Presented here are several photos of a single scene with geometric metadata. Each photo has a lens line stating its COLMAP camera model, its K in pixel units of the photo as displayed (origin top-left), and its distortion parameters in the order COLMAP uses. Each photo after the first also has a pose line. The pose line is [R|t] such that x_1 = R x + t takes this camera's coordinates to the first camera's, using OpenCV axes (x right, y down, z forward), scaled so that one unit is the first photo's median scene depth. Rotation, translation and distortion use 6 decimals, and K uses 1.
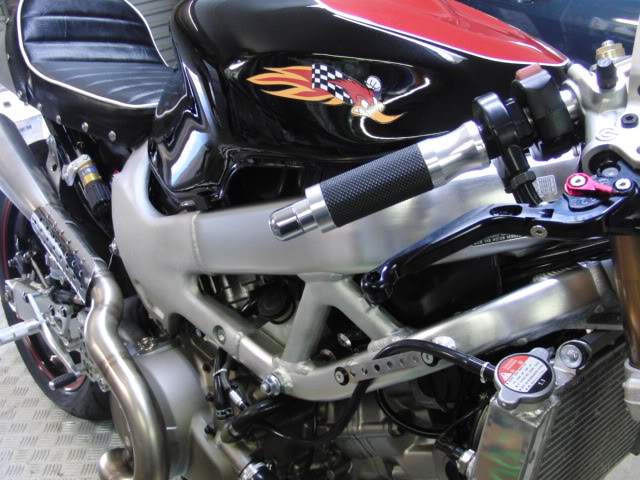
lens RADIAL K [[671.9, 0, 320.0], [0, 671.9, 240.0], [0, 0, 1]] dist [-0.149916, 0.146905]
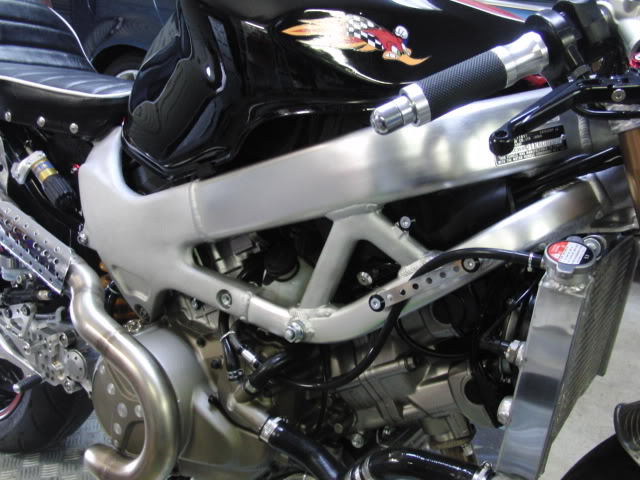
lens RADIAL K [[671.9, 0, 320.0], [0, 671.9, 240.0], [0, 0, 1]] dist [-0.149916, 0.146905]
pose [[0.973407, -0.049210, 0.223736, -0.240677], [0.068466, 0.994510, -0.079134, 0.148617], [-0.218614, 0.092348, 0.971432, -0.034516]]
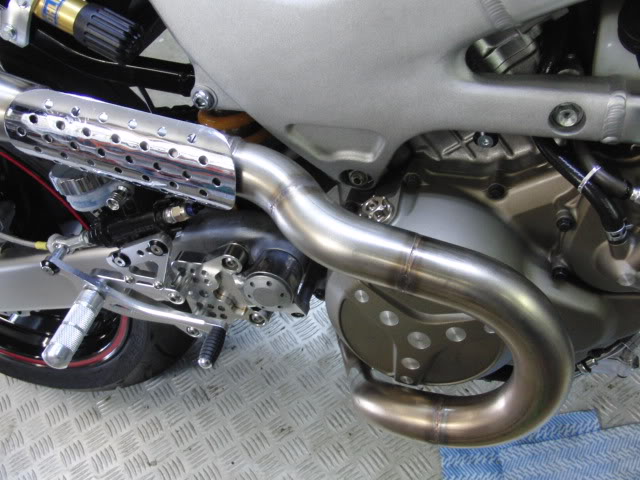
lens RADIAL K [[685.8, 0, 320.0], [0, 685.8, 240.0], [0, 0, 1]] dist [-0.149089, 0.253697]
pose [[0.843377, -0.483882, 0.233610, -0.536326], [0.396920, 0.854088, 0.336138, -0.050301], [-0.362175, -0.190767, 0.912380, 0.546150]]
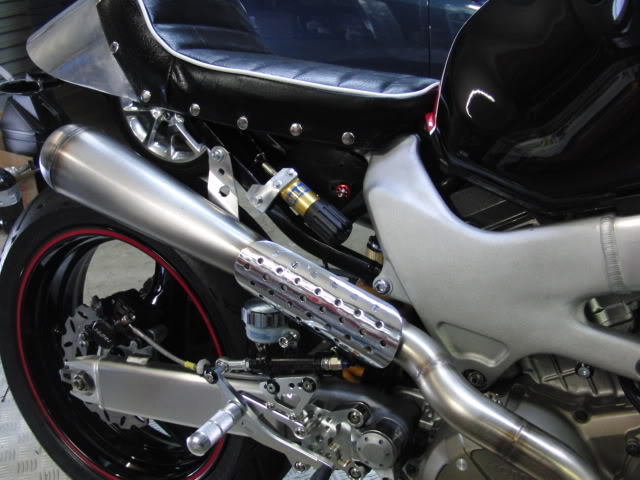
lens RADIAL K [[671.9, 0, 320.0], [0, 671.9, 240.0], [0, 0, 1]] dist [-0.149916, 0.146905]
pose [[0.949448, -0.102511, 0.296715, -0.764740], [0.116215, 0.992804, -0.028872, -0.033329], [-0.291620, 0.061895, 0.954530, 0.380087]]
